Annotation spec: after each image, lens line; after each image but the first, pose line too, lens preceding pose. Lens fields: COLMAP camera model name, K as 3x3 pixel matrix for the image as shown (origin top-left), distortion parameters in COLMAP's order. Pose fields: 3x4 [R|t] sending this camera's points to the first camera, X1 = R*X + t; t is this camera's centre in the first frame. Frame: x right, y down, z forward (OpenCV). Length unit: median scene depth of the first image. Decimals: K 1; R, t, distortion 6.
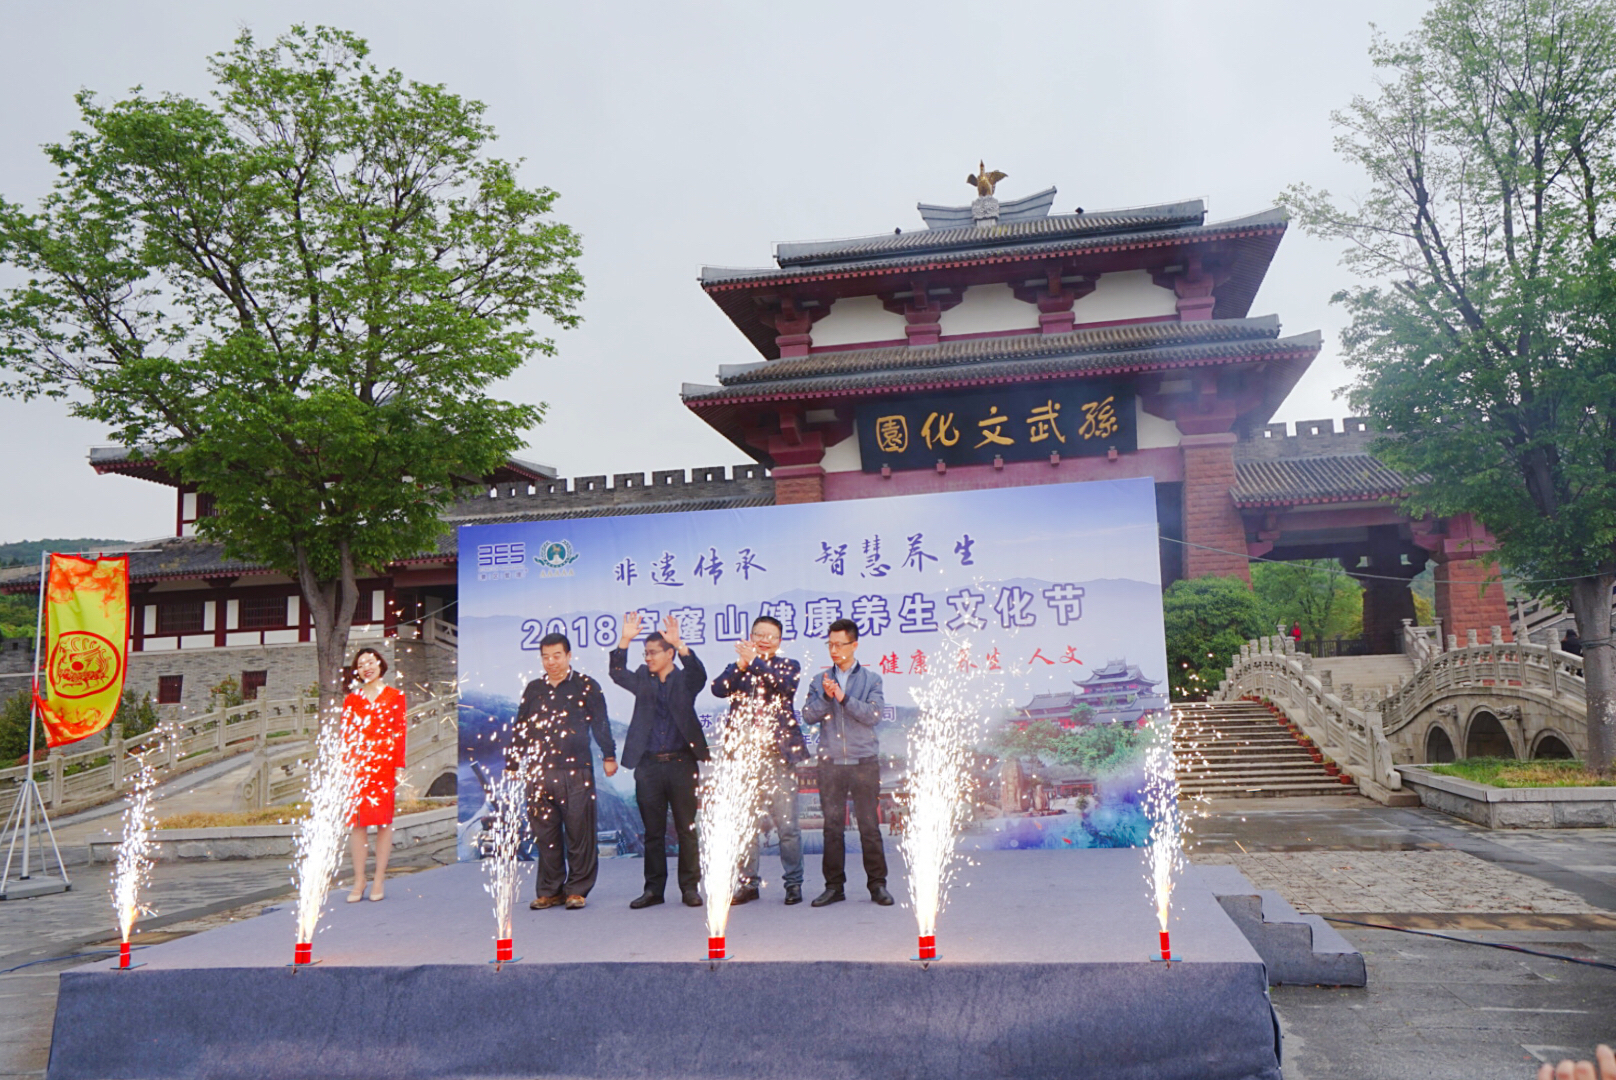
lens RADIAL K [[1295.4, 0, 808.0], [0, 1295.4, 540.0], [0, 0, 1]] dist [0.004845, 0.001740]
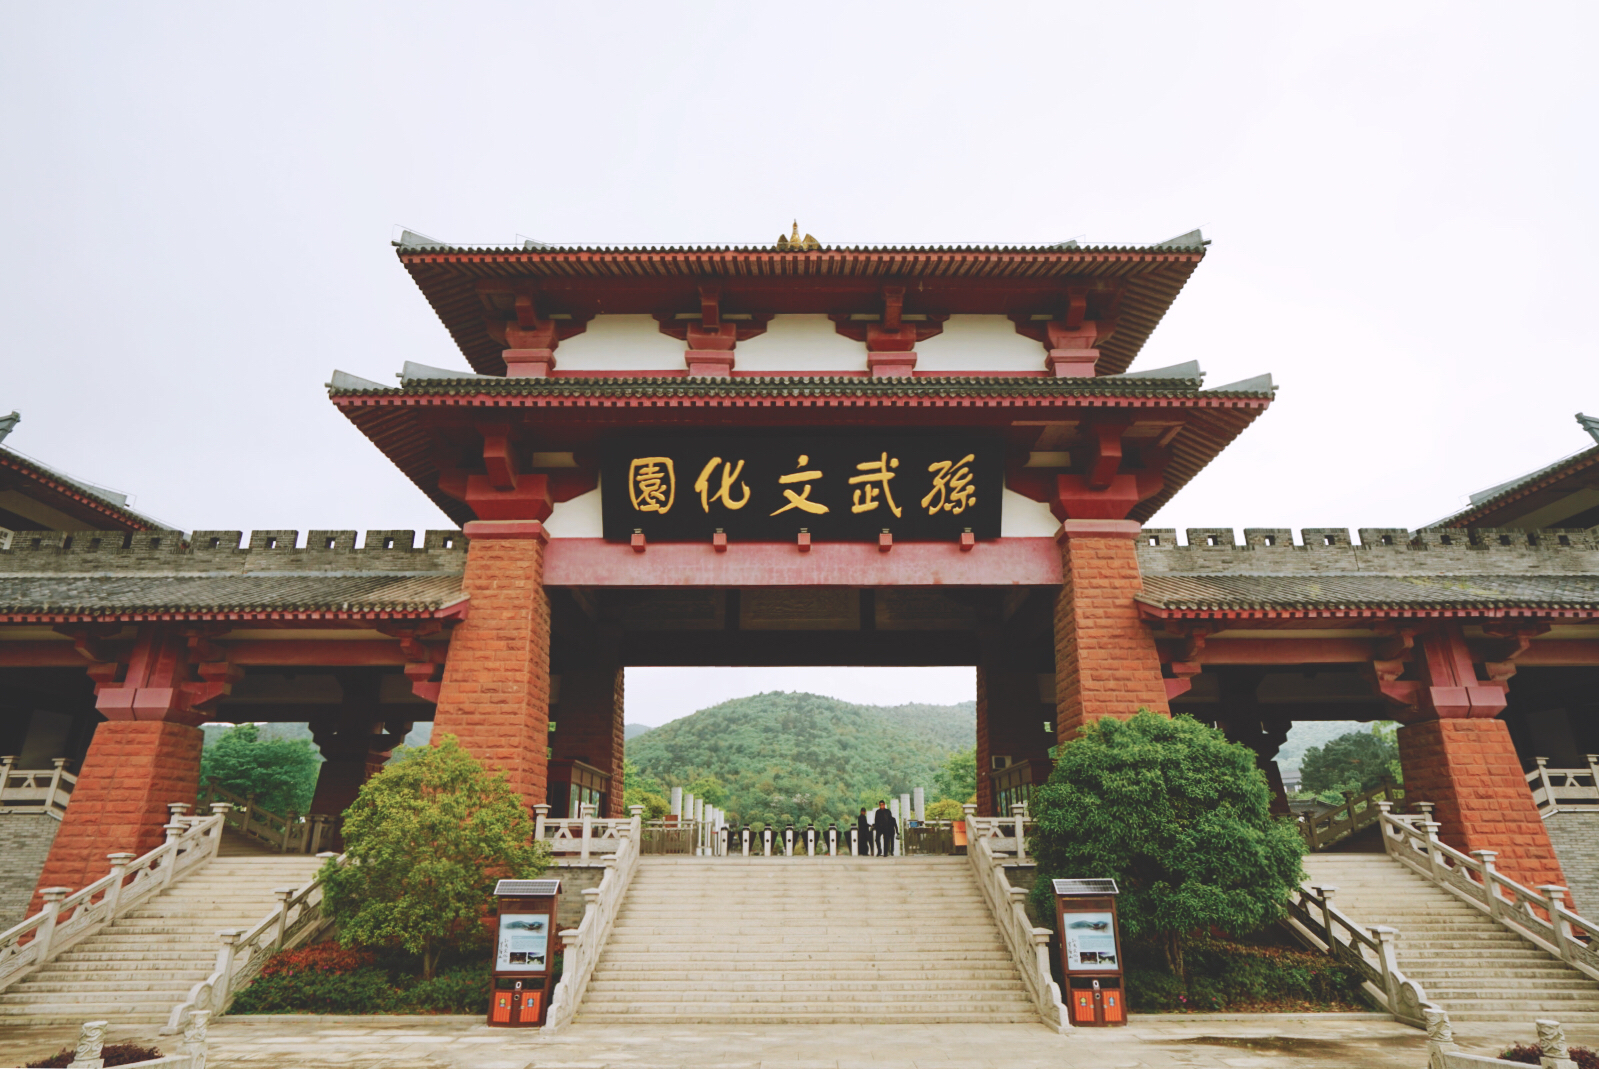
lens RADIAL K [[948.9, 0, 799.5], [0, 948.9, 534.5], [0, 0, 1]] dist [-0.044991, 0.001771]
pose [[0.979492, 0.098913, 0.175532, 0.056695], [-0.063558, 0.978407, -0.196673, 0.036455], [-0.191196, 0.181483, 0.964628, 0.517871]]
